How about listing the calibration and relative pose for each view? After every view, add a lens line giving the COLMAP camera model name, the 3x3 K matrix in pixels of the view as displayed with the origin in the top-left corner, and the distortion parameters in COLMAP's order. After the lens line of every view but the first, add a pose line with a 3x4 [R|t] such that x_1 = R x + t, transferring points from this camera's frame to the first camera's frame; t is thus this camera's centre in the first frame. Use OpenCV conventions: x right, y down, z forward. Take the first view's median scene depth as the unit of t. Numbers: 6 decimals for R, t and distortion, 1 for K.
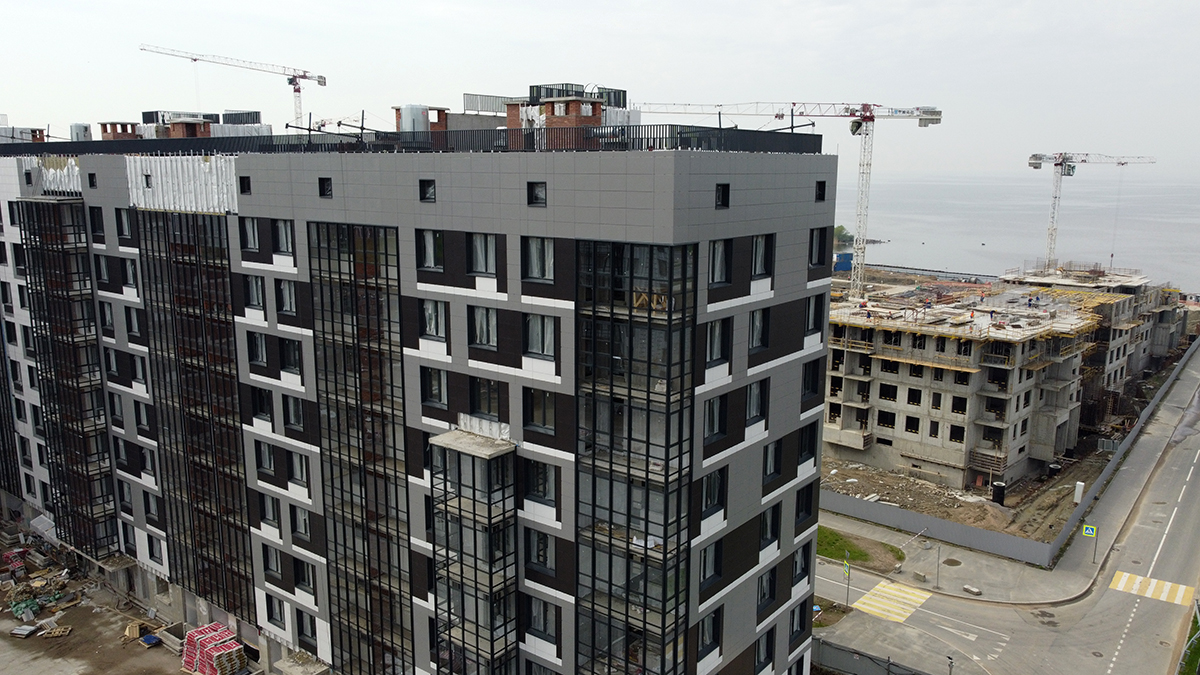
lens RADIAL K [[911.3, 0, 596.1], [0, 911.3, 334.3], [0, 0, 1]] dist [-0.000463, -0.001446]
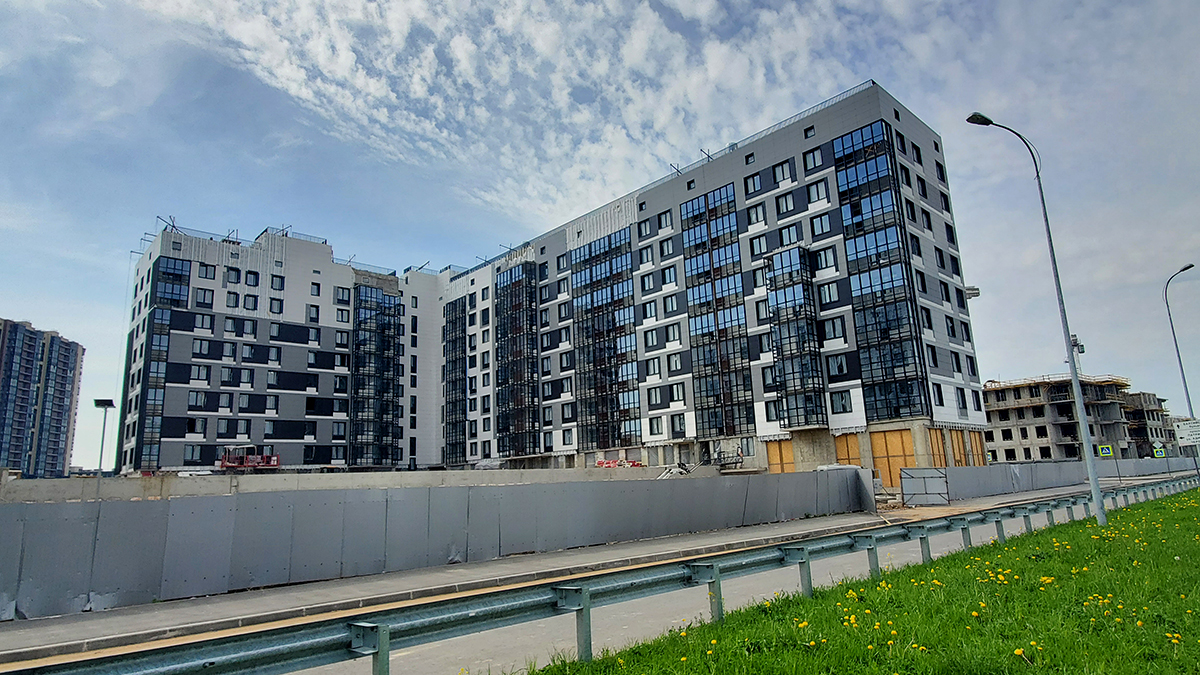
lens RADIAL K [[668.0, 0, 600.0], [0, 668.0, 341.1], [0, 0, 1]] dist [0.001455, 0.005848]
pose [[0.987329, -0.075985, -0.139315, -0.304187], [0.015533, 0.919968, -0.391685, 0.763131], [0.157927, 0.384558, 0.909491, -0.315446]]
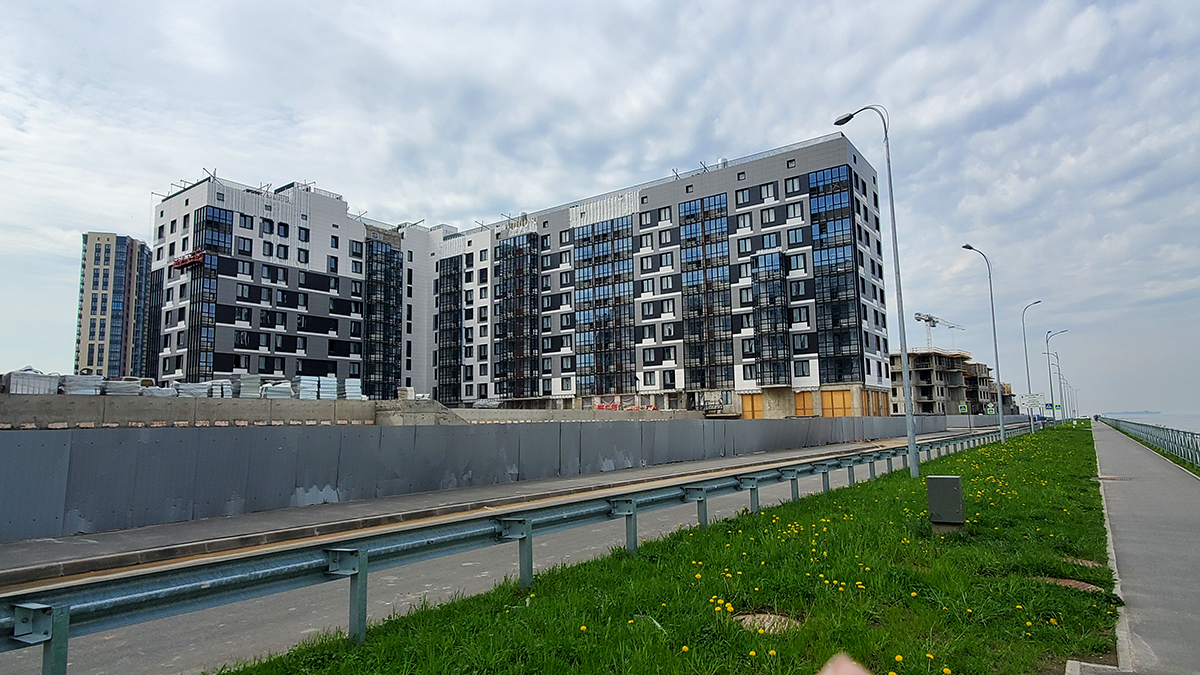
lens RADIAL K [[668.0, 0, 597.9], [0, 668.0, 339.0], [0, 0, 1]] dist [0.001455, 0.005848]
pose [[0.999315, -0.015160, 0.033770, -0.615110], [0.024945, 0.949832, -0.311764, 0.836860], [-0.027349, 0.312393, 0.949559, -0.703579]]
